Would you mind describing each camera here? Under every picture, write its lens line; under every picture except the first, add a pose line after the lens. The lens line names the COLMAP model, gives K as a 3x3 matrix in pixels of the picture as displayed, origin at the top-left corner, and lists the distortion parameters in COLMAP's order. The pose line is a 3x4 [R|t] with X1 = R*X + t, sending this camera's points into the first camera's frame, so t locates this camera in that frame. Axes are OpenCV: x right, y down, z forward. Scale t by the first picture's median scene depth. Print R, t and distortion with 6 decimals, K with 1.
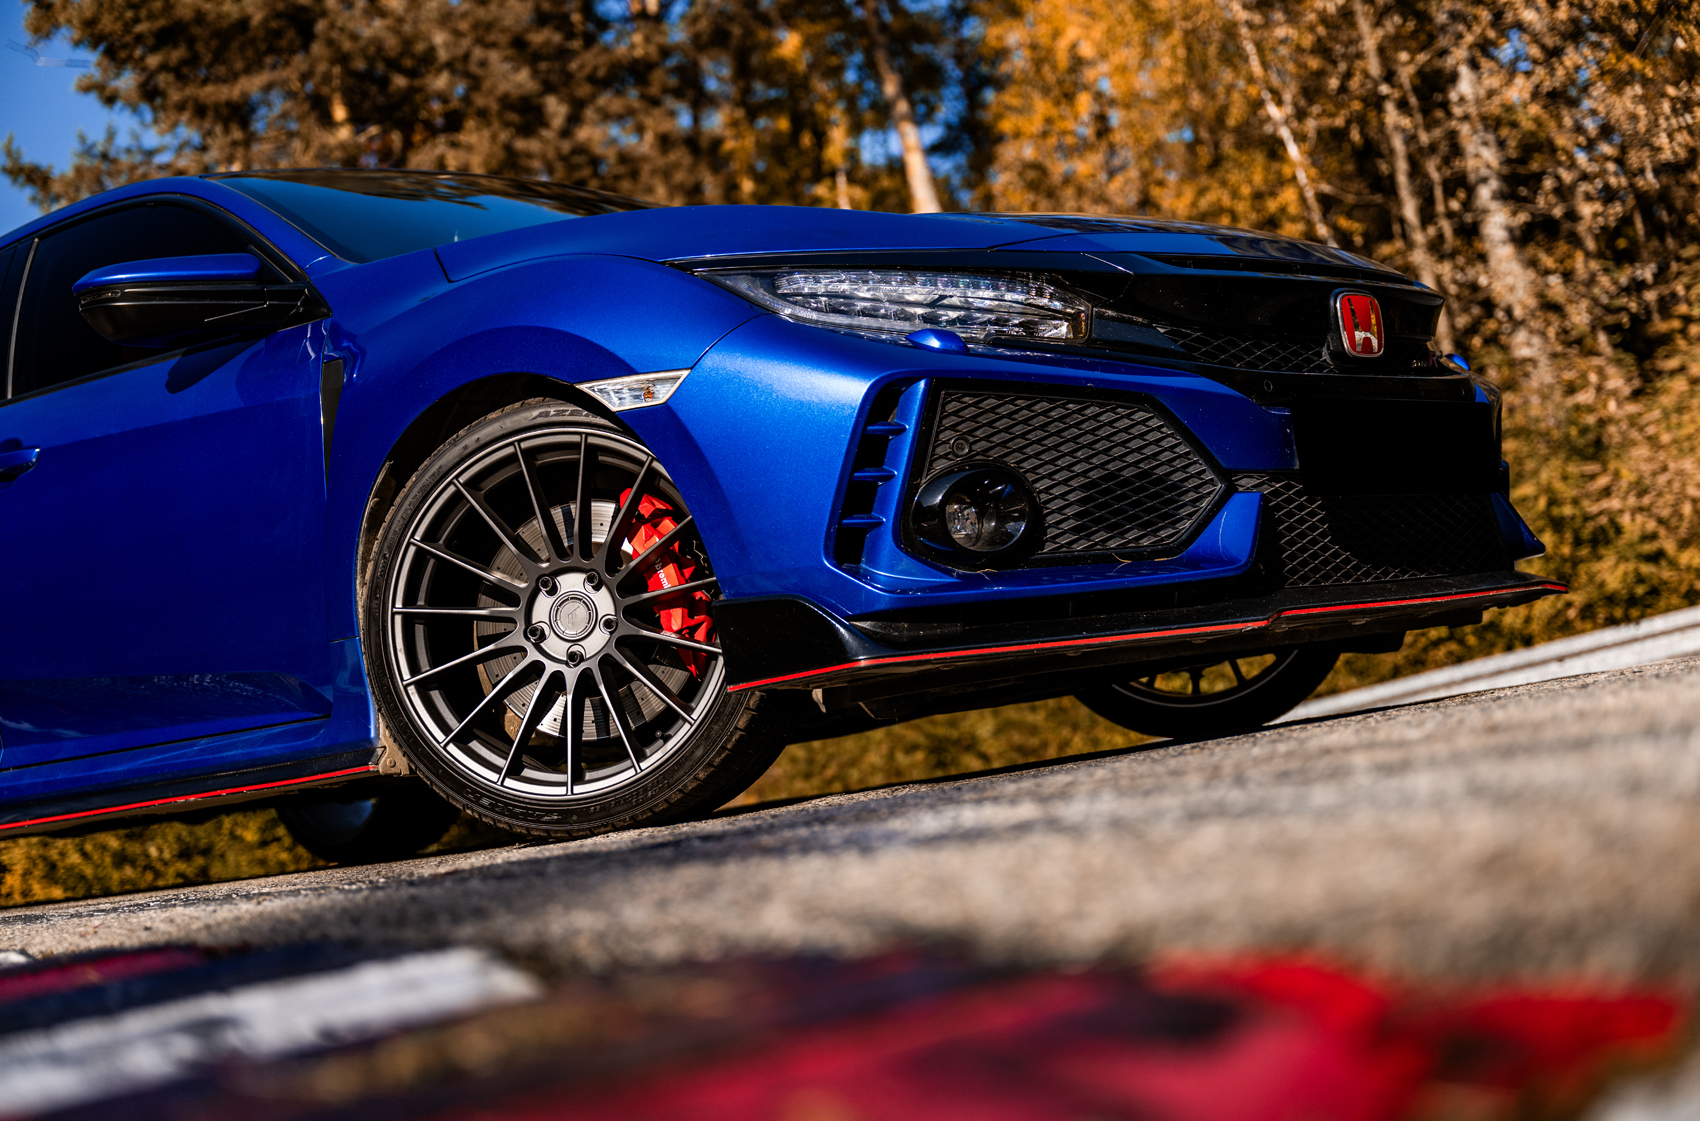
lens RADIAL K [[2483.4, 0, 850.0], [0, 2483.4, 560.5], [0, 0, 1]] dist [0.018691, -0.081653]
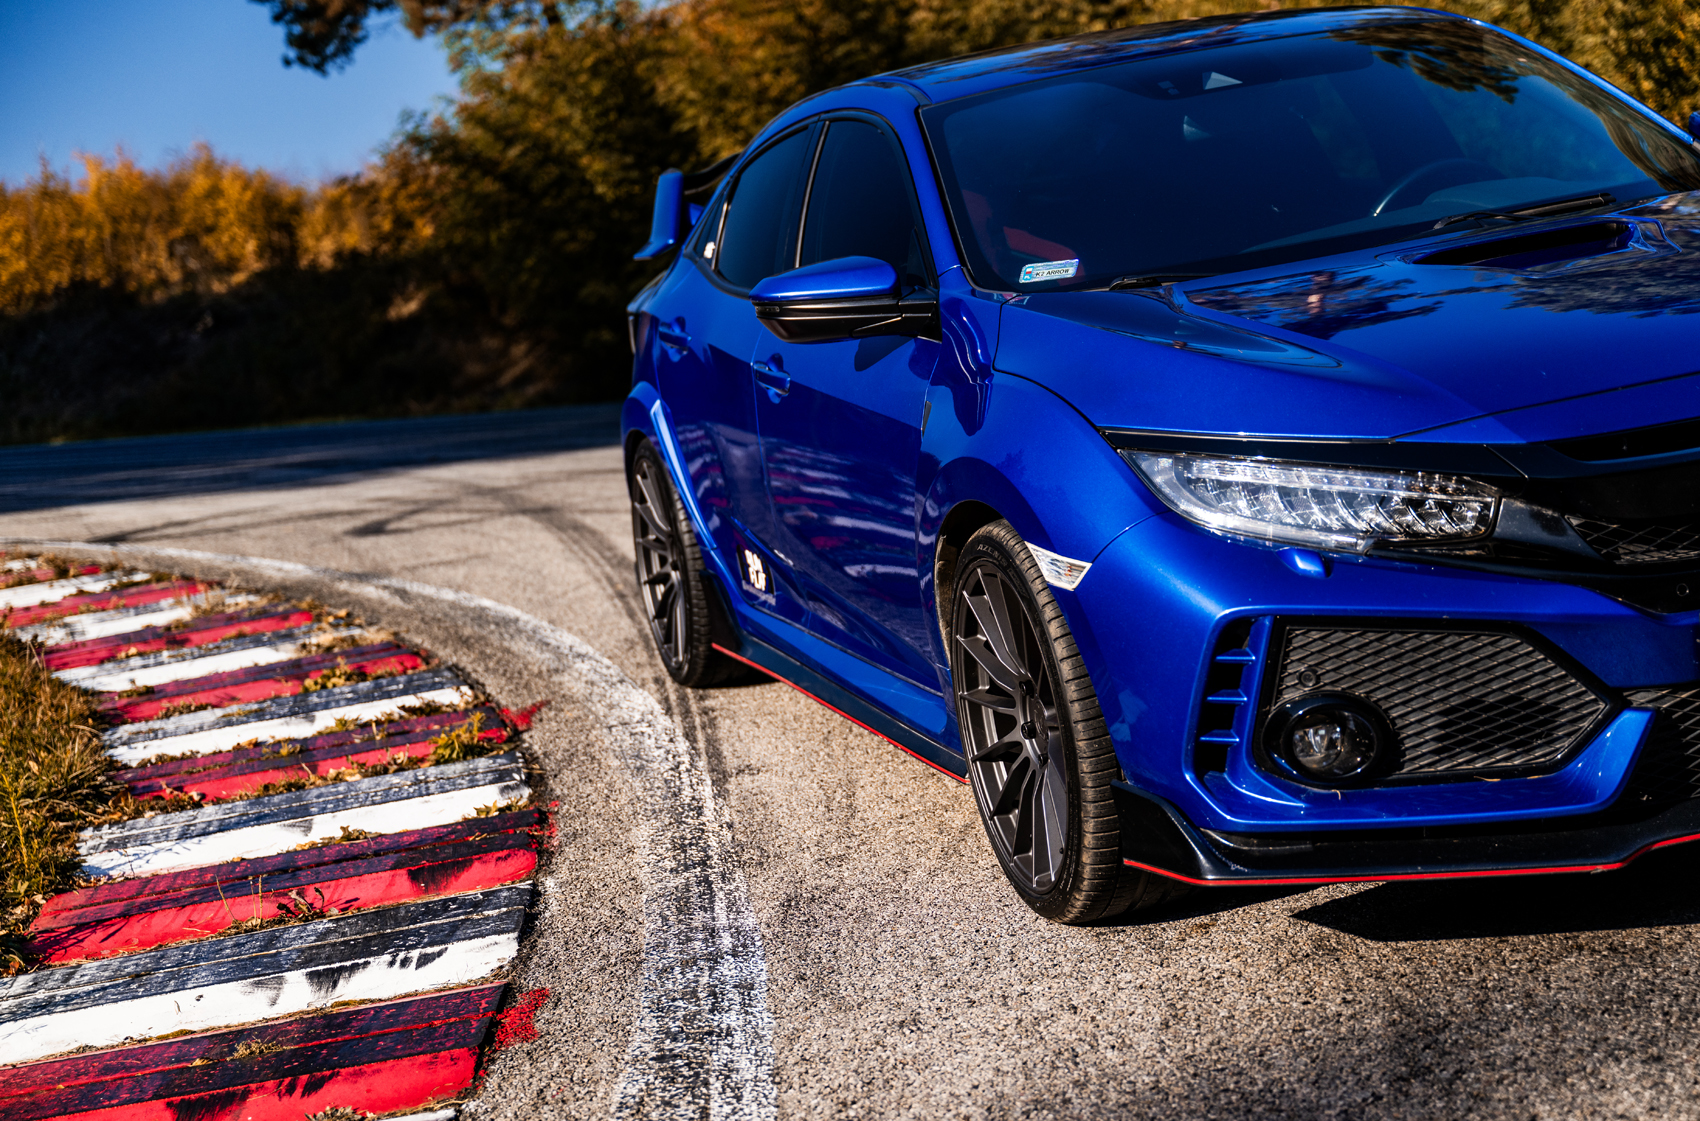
lens RADIAL K [[2853.8, 0, 850.0], [0, 2853.8, 560.5], [0, 0, 1]] dist [0.064201, -0.057865]
pose [[0.854773, 0.074020, -0.513696, 0.444660], [0.083681, 0.957172, 0.277163, -0.398831], [0.512211, -0.279898, 0.811971, -0.047422]]
